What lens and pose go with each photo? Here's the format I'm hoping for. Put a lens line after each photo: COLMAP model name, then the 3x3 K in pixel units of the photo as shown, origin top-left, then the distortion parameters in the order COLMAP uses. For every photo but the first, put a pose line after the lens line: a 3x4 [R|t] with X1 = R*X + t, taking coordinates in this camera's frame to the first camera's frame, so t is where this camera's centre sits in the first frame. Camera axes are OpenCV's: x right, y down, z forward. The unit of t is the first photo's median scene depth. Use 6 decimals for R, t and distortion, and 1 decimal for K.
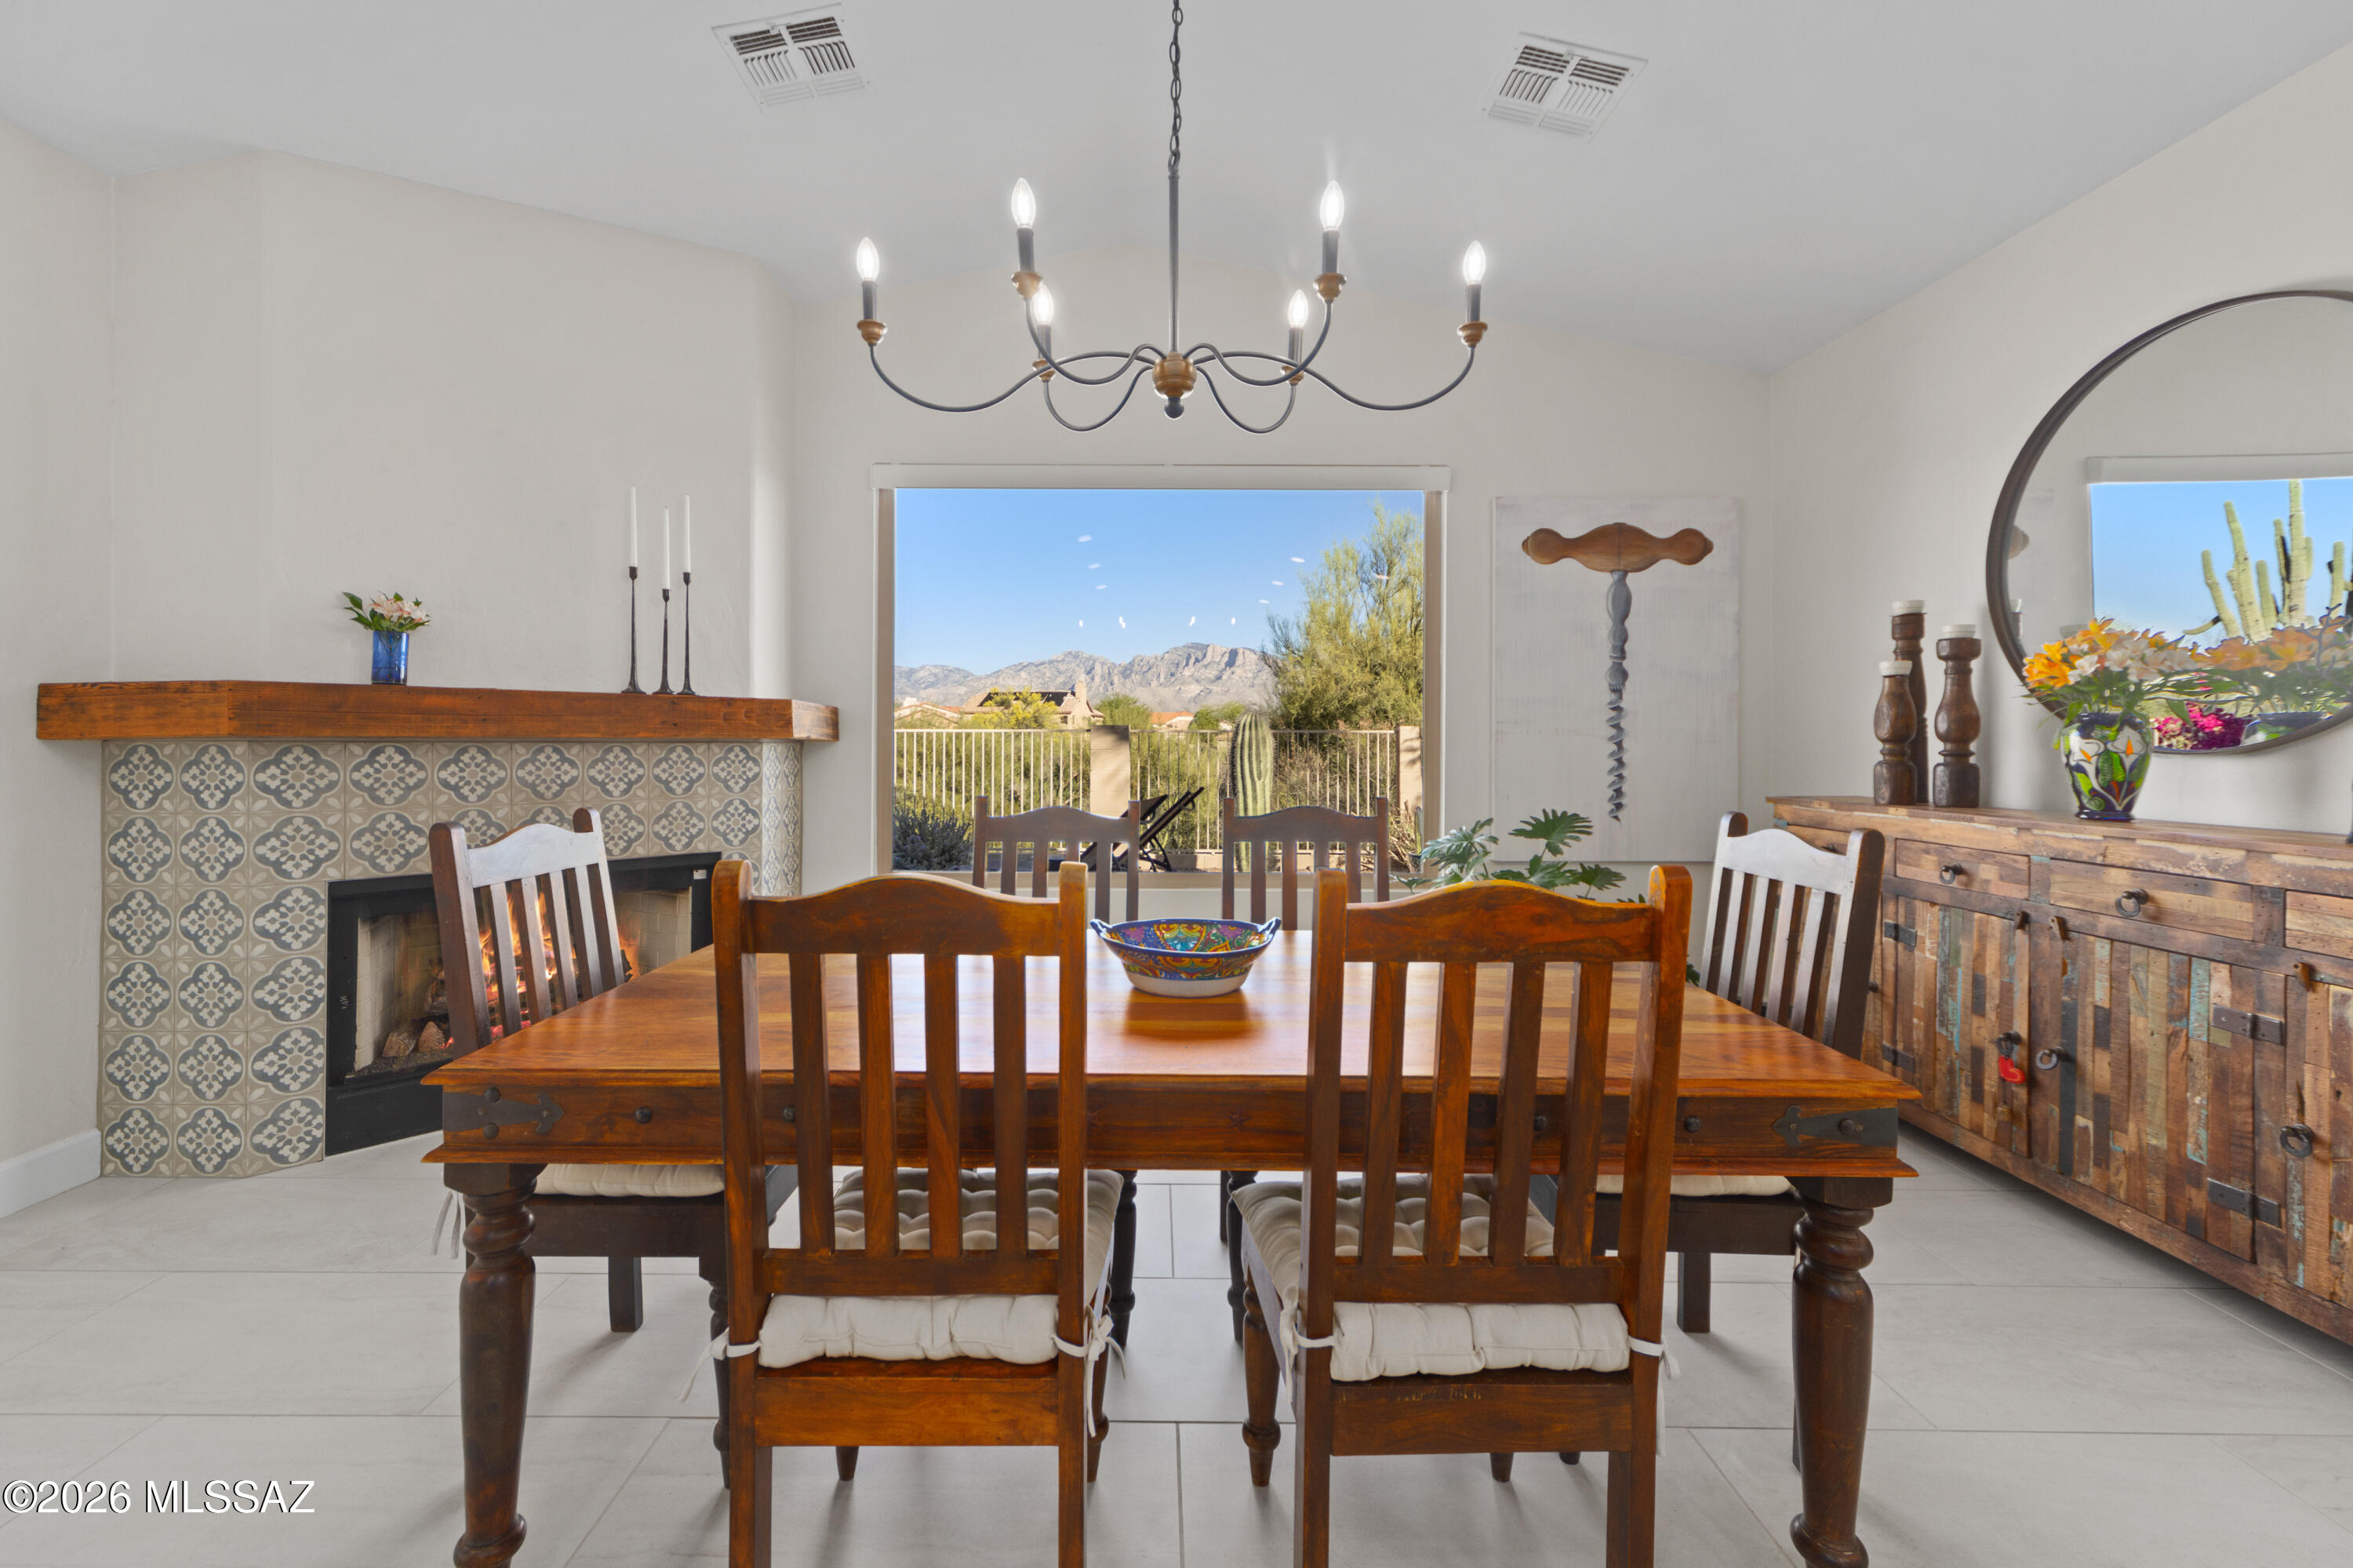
lens RADIAL K [[925.3, 0, 1180.4], [0, 925.3, 764.5], [0, 0, 1]] dist [0.002504, 0.000166]
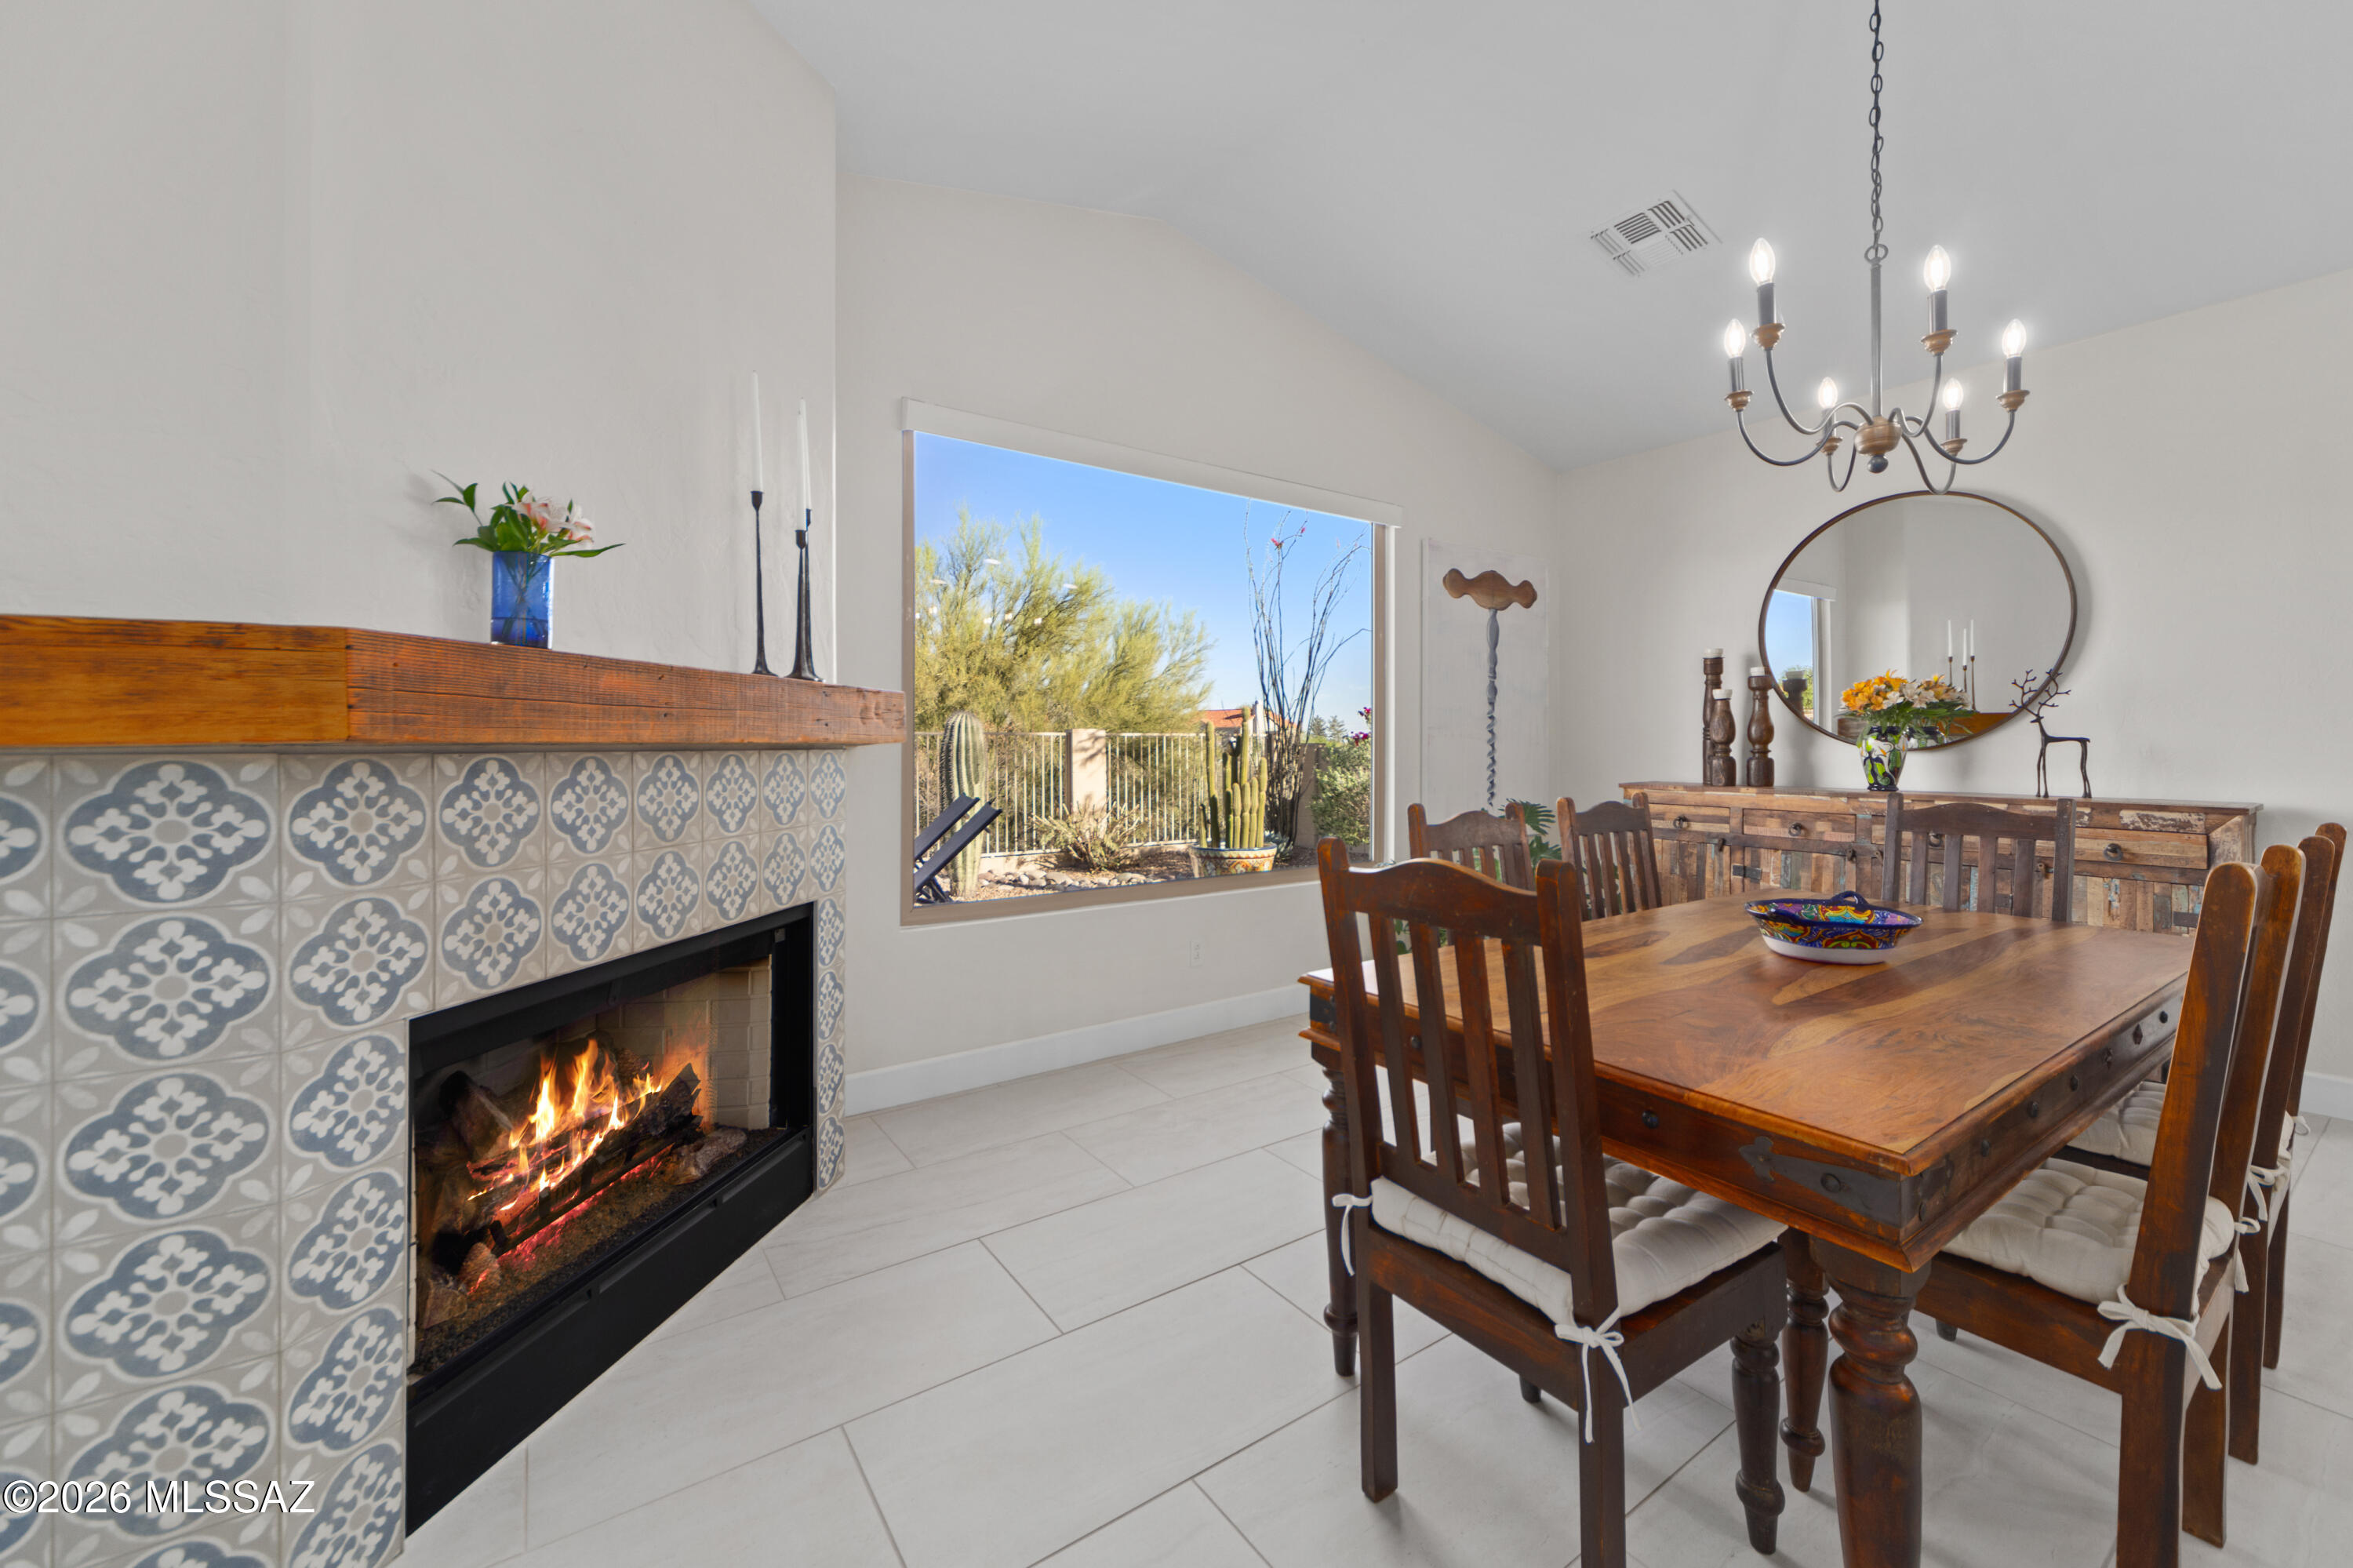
lens RADIAL K [[925.3, 0, 1089.4], [0, 925.3, 770.7], [0, 0, 1]] dist [0.002504, 0.000166]
pose [[0.824004, -0.019374, 0.566252, -0.923840], [0.015566, 0.999812, 0.011556, -0.014673], [-0.566370, -0.000708, 0.824151, 0.360131]]
